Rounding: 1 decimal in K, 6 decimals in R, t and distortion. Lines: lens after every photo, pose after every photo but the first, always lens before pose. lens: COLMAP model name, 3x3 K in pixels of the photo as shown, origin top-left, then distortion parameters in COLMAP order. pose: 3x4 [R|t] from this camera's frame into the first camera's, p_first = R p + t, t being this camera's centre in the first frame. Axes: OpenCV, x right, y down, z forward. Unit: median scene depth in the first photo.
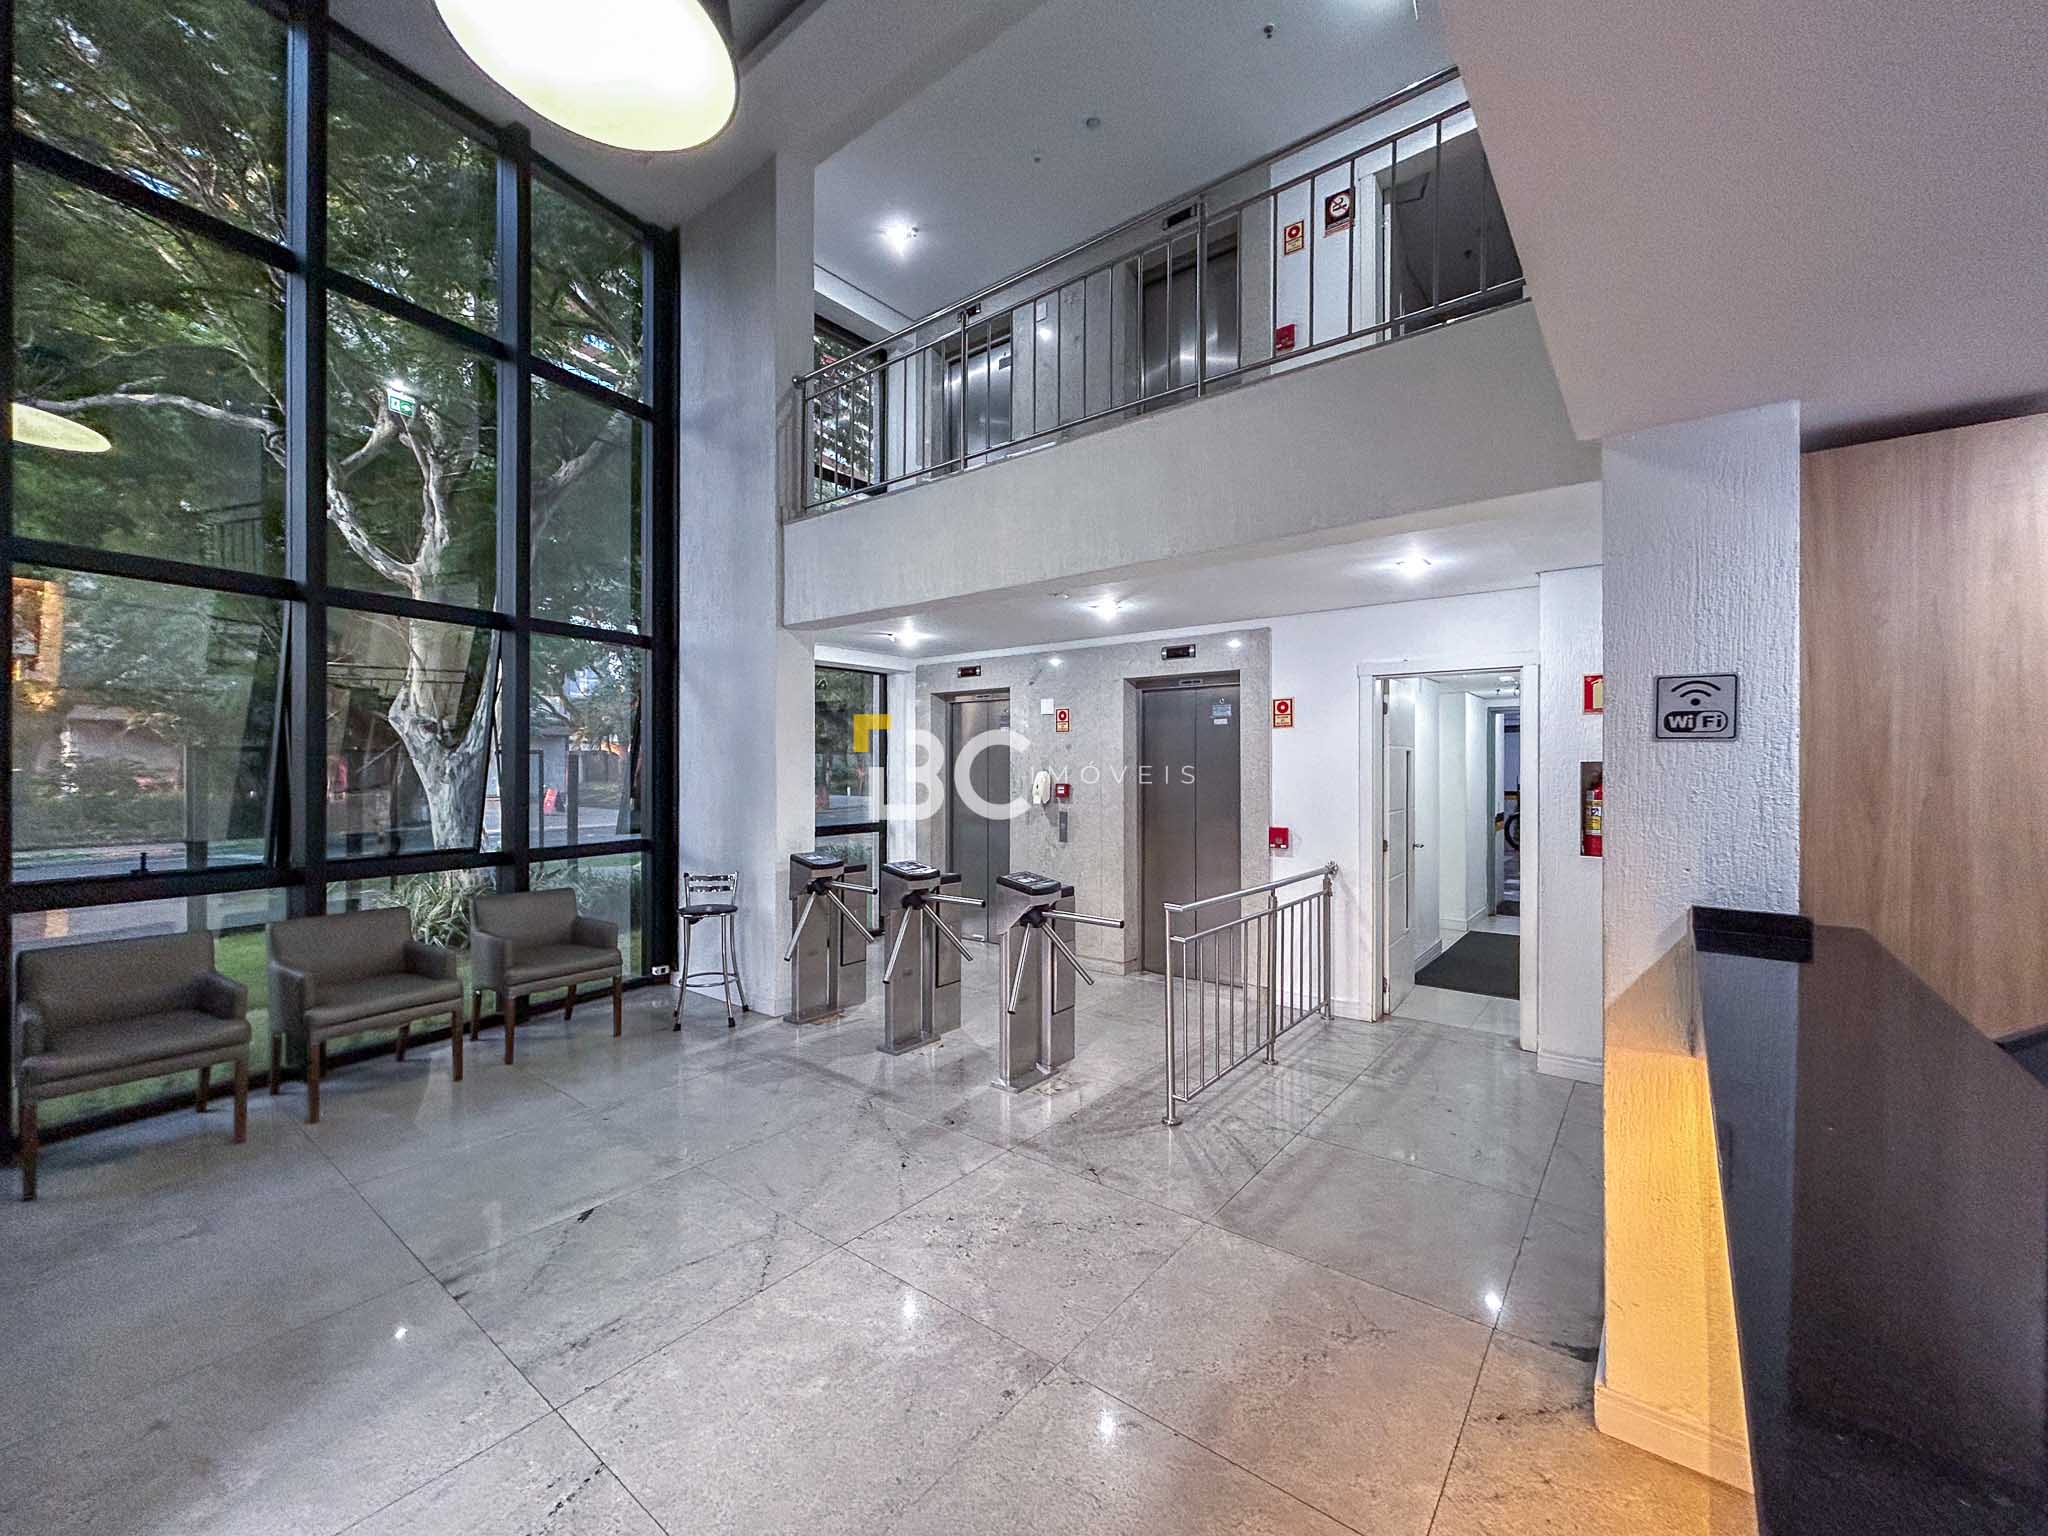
lens RADIAL K [[826.1, 0, 1024.0], [0, 826.1, 768.0], [0, 0, 1]] dist [-0.000714, 0.000064]
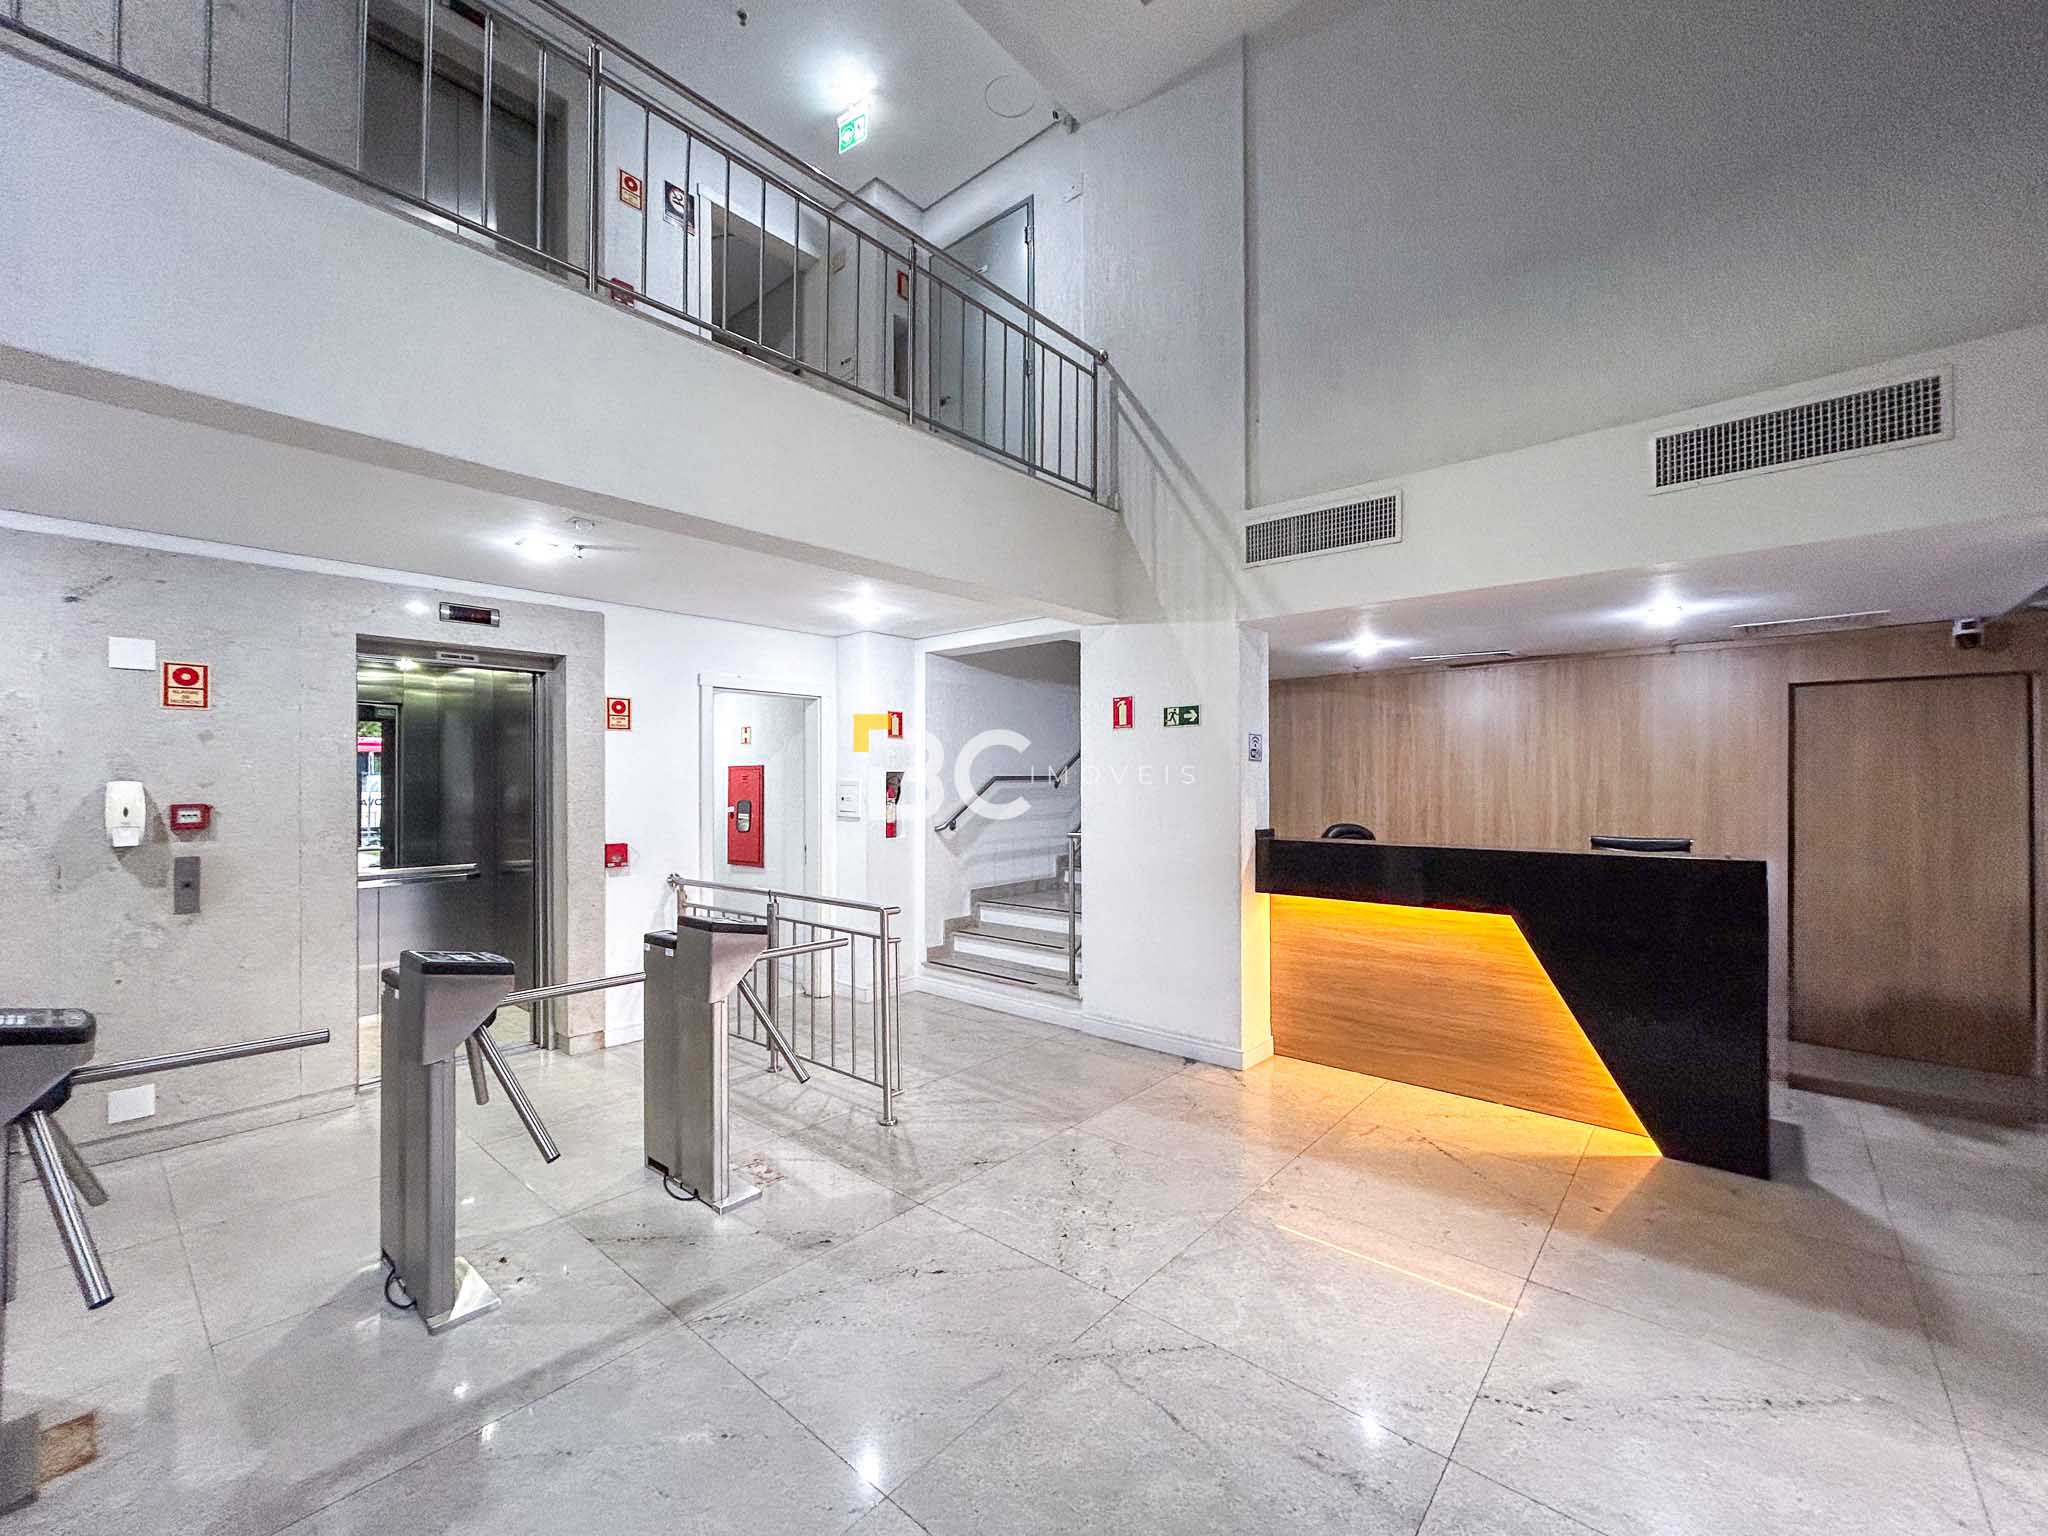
lens RADIAL K [[835.0, 0, 1023.4], [0, 835.0, 780.3], [0, 0, 1]] dist [-0.002841, -0.000045]
pose [[0.049932, 0.001638, 0.998751, -0.713019], [0.005596, 0.999982, -0.001920, 0.011386], [-0.998737, 0.005685, 0.049922, 0.668673]]
